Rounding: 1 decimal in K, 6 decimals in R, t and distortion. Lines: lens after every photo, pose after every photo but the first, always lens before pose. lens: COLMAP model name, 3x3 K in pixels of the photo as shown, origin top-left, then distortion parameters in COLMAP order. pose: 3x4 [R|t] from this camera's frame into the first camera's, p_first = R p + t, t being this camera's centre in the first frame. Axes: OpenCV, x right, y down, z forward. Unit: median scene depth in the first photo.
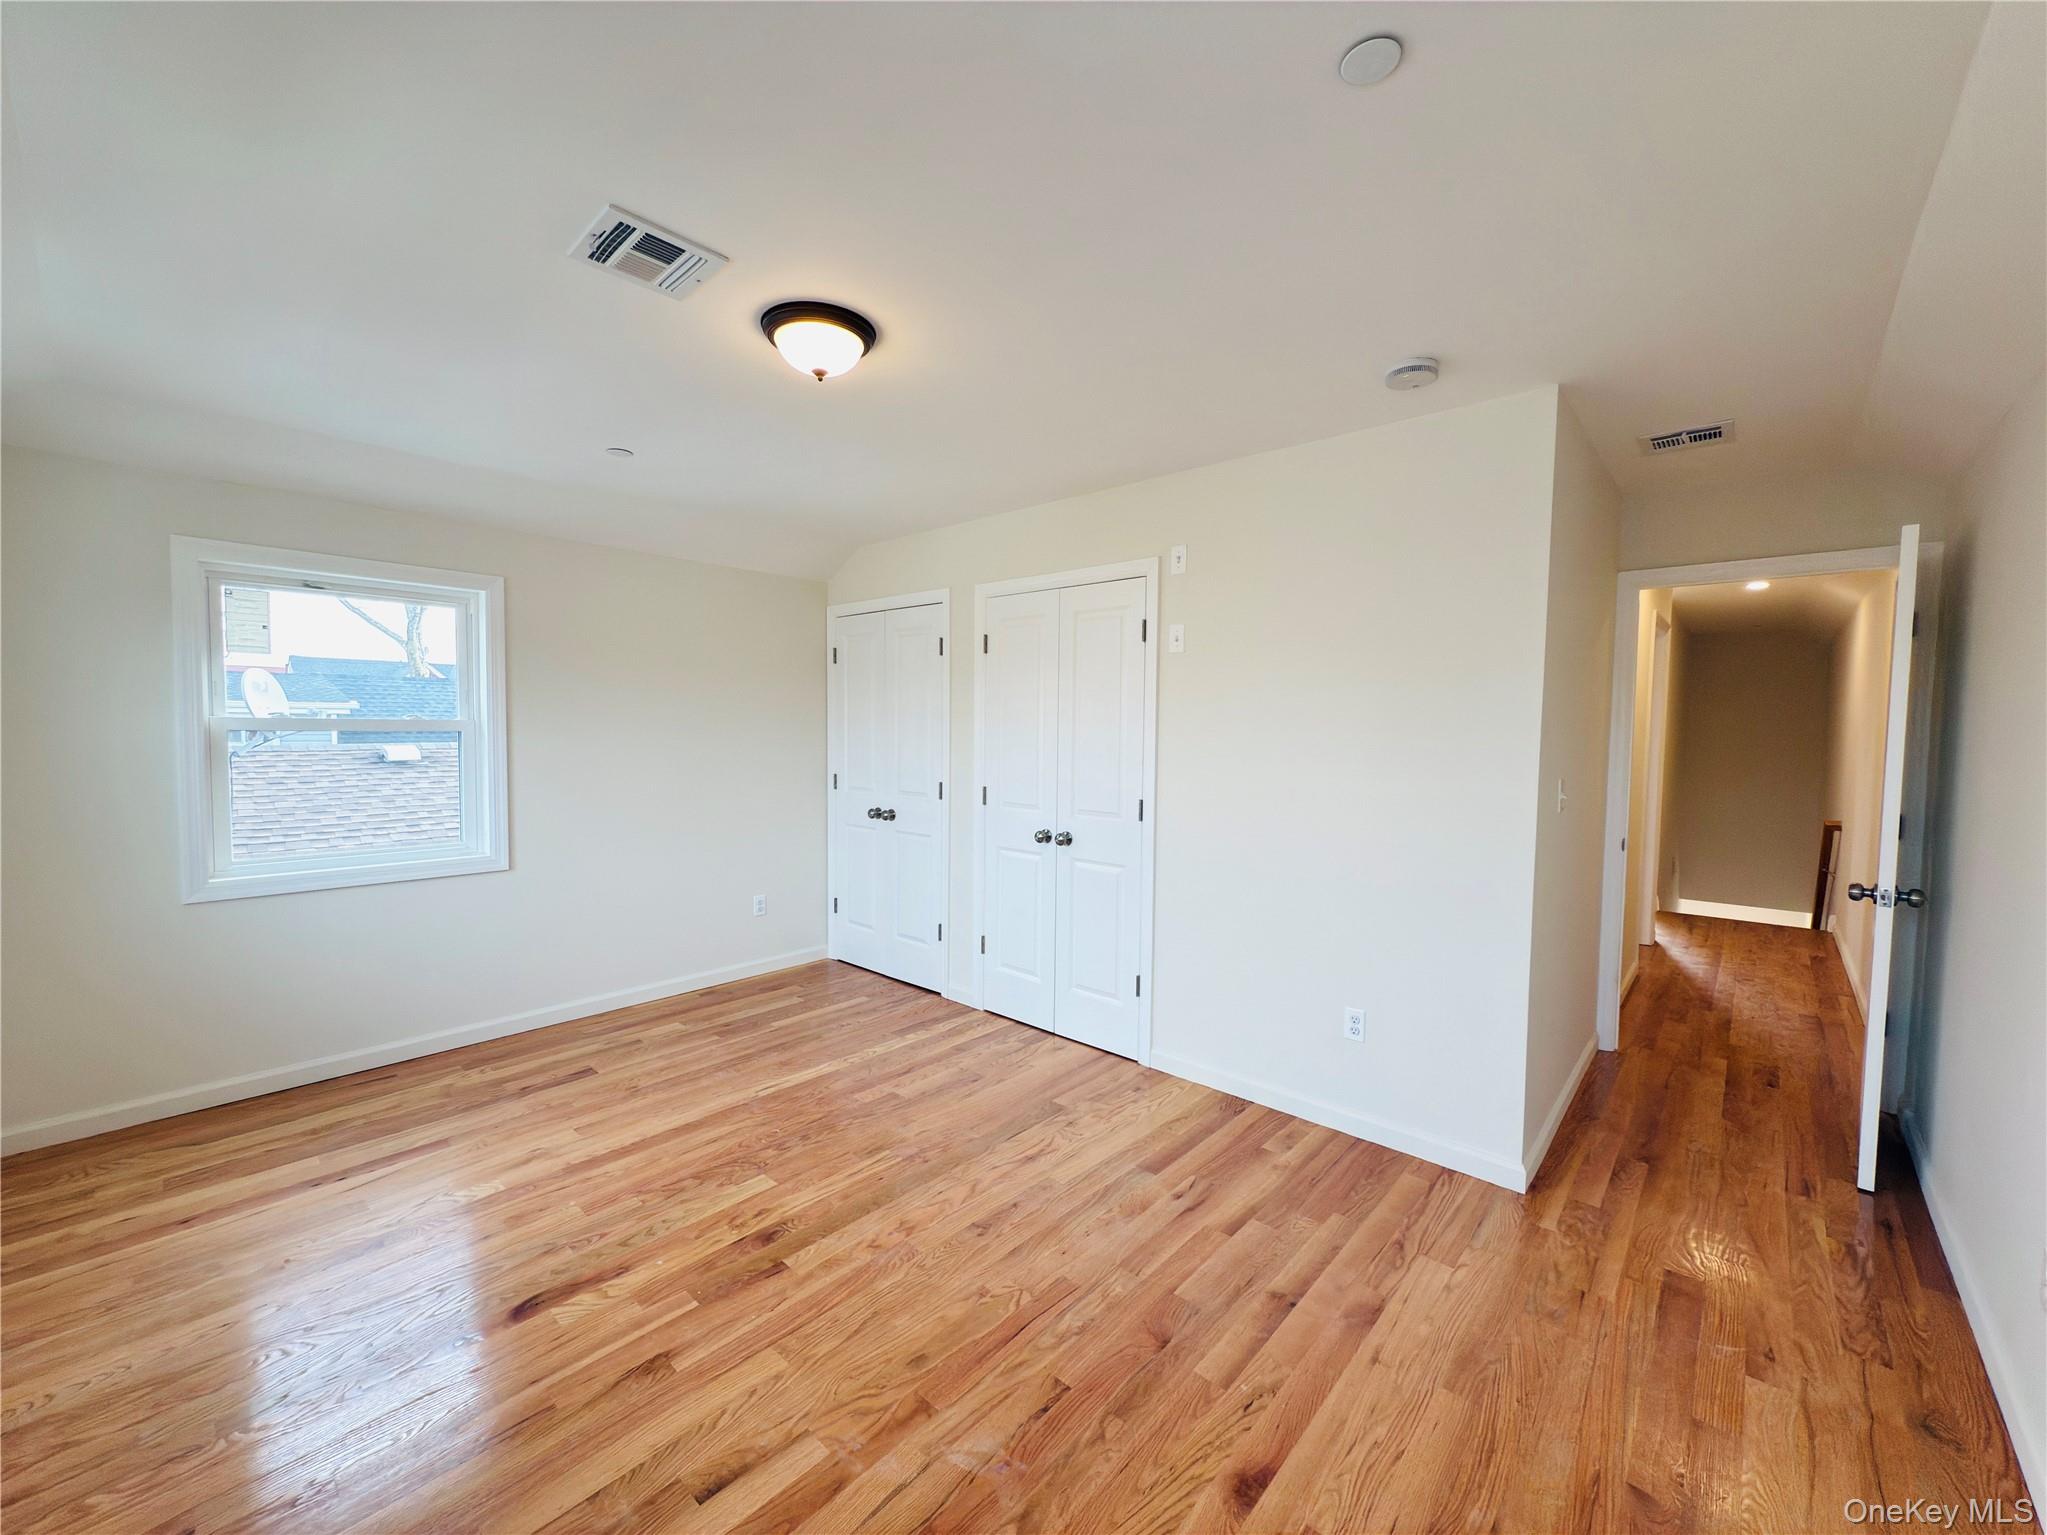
lens RADIAL K [[817.4, 0, 1027.7], [0, 817.4, 768.8], [0, 0, 1]] dist [0.000884, 0.000250]
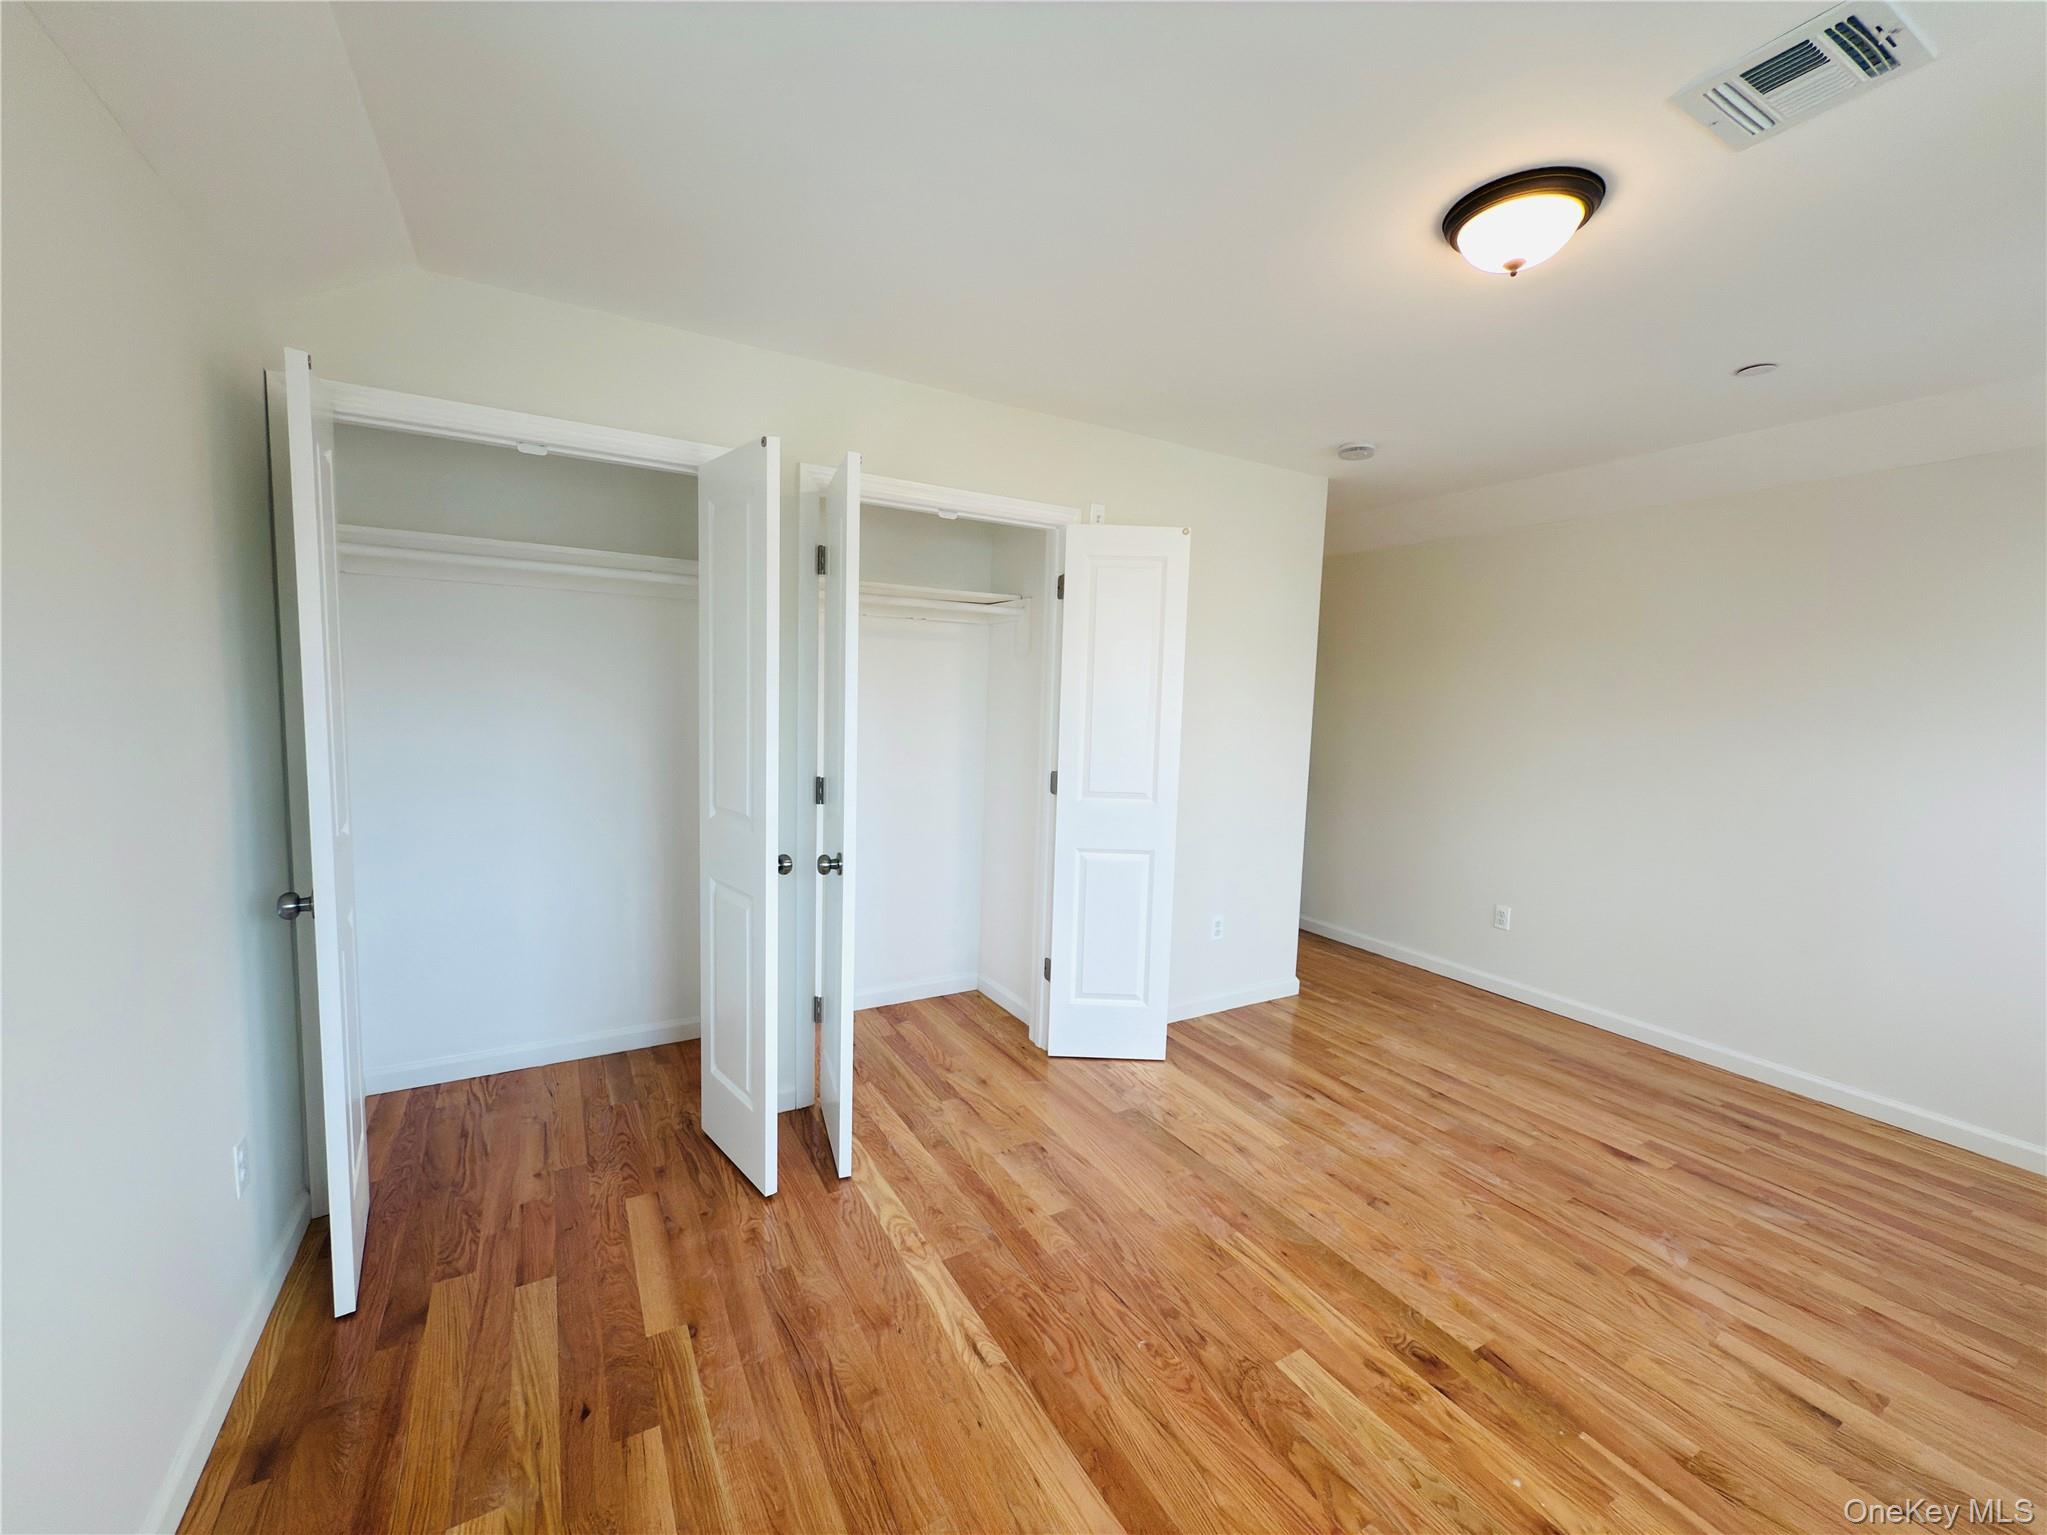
lens RADIAL K [[824.3, 0, 1014.7], [0, 824.3, 768.1], [0, 0, 1]] dist [-0.002022, 0.000032]
pose [[0.309443, -0.090056, 0.946644, -0.959378], [0.024793, 0.995931, 0.086640, -0.060207], [-0.950595, -0.003340, 0.310417, 0.959410]]
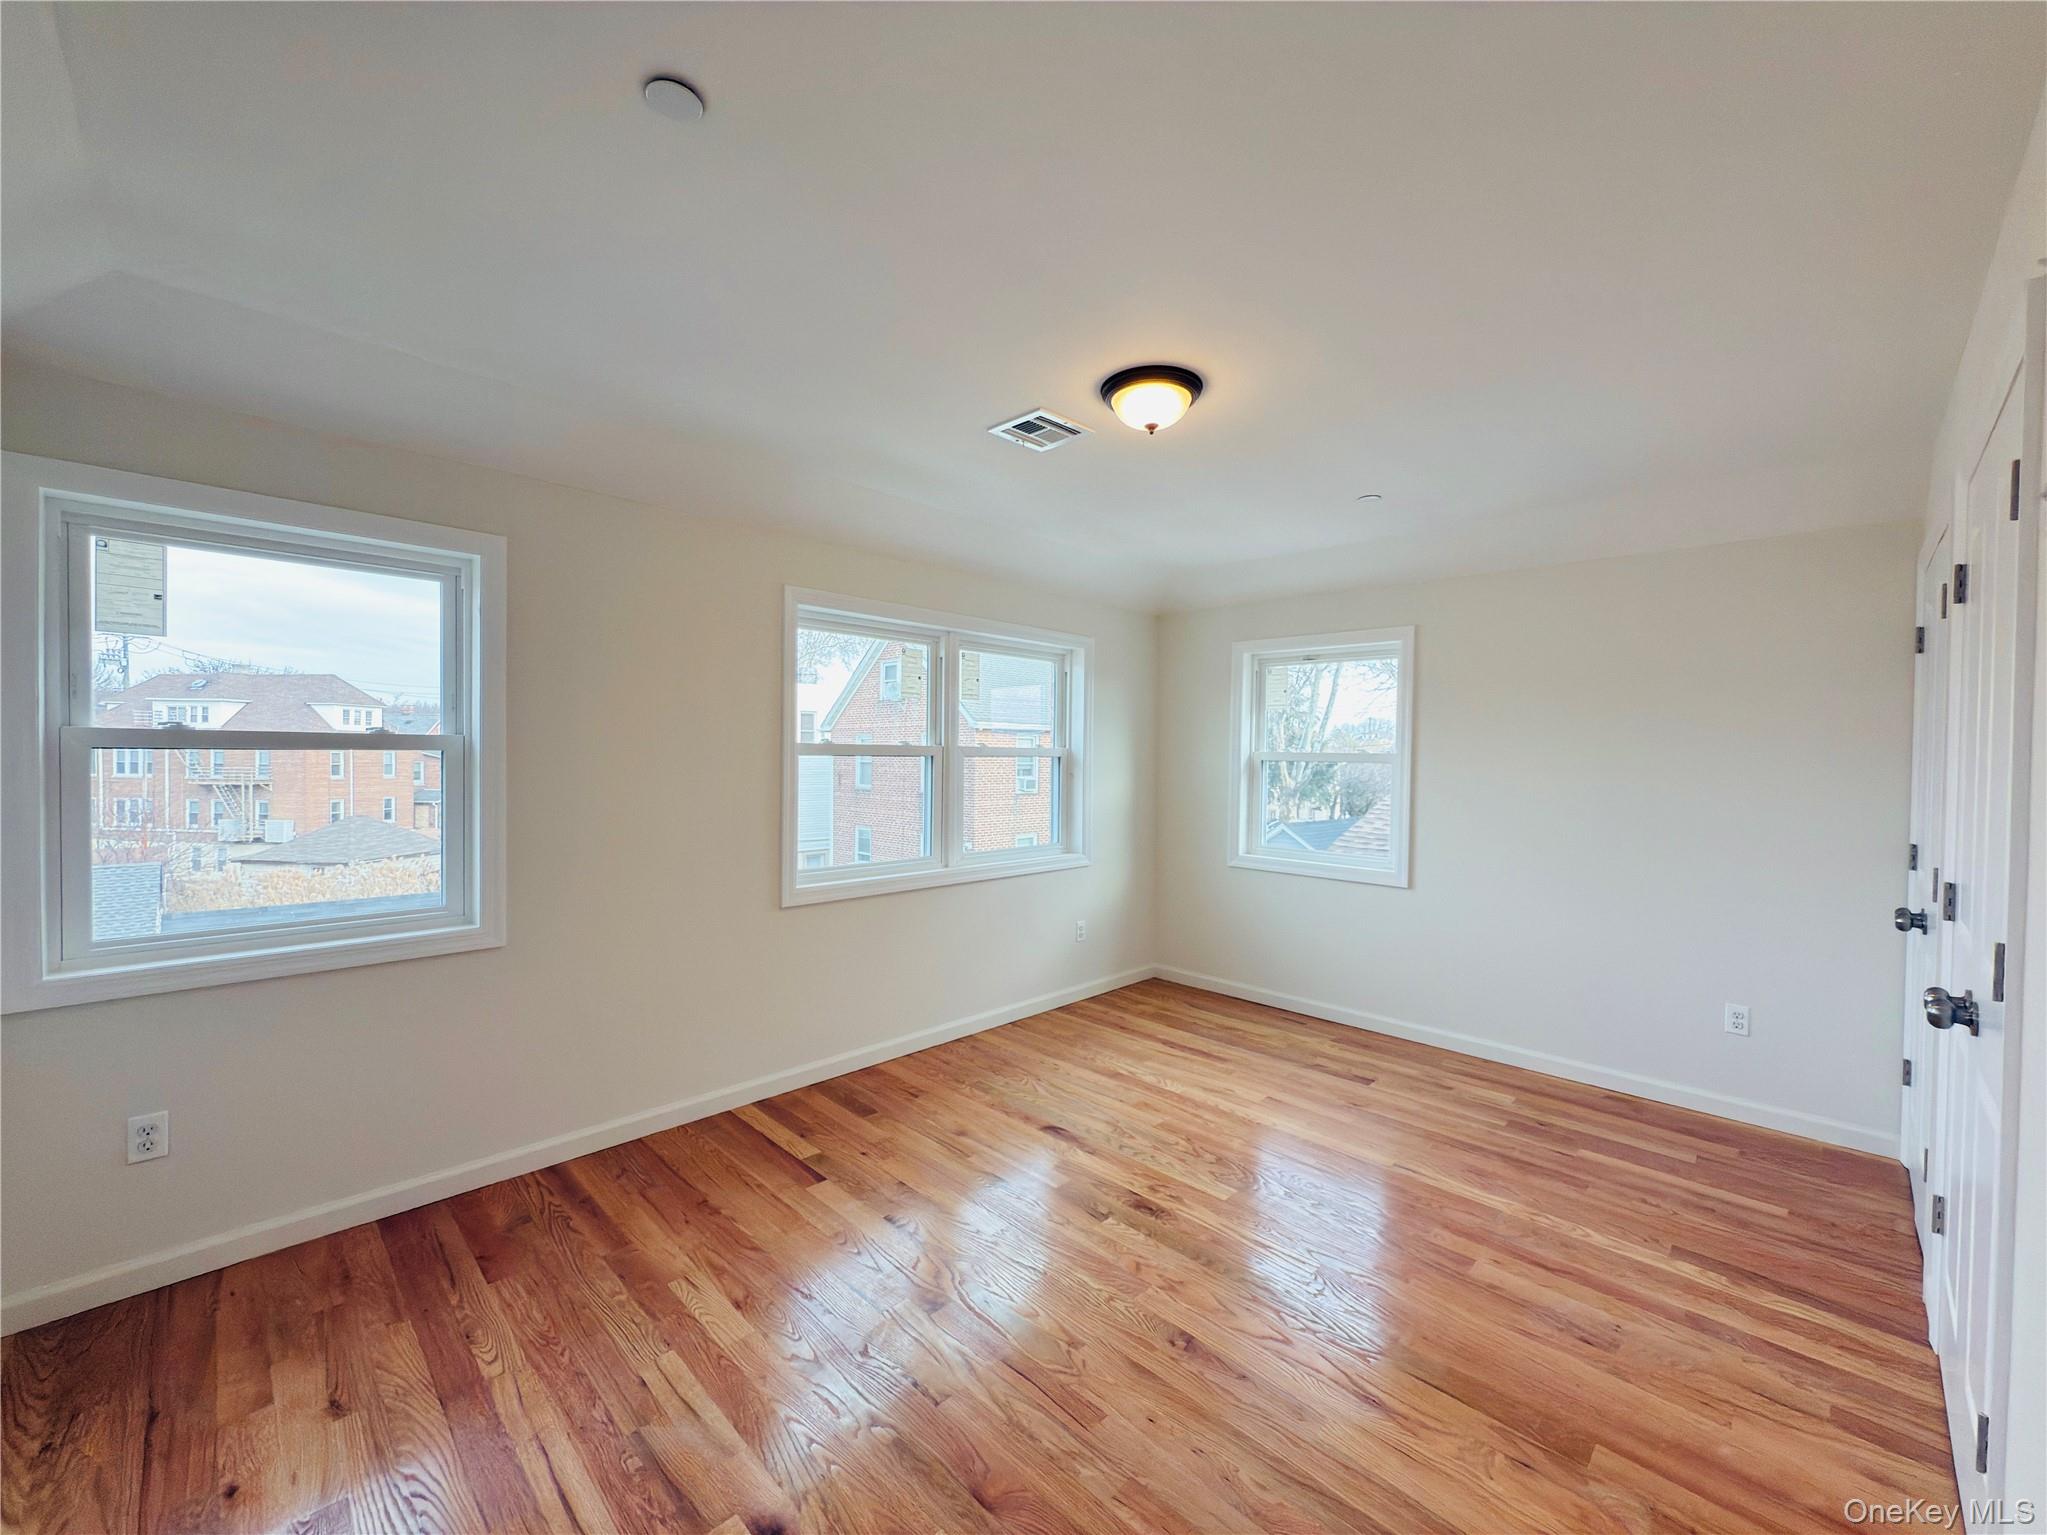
lens RADIAL K [[817.4, 0, 1027.7], [0, 817.4, 768.8], [0, 0, 1]] dist [0.000884, 0.000250]
pose [[-0.047014, 0.007415, -0.998867, 0.677075], [-0.067125, 0.997689, 0.010566, -0.020526], [0.996636, 0.067546, -0.046408, 0.724686]]
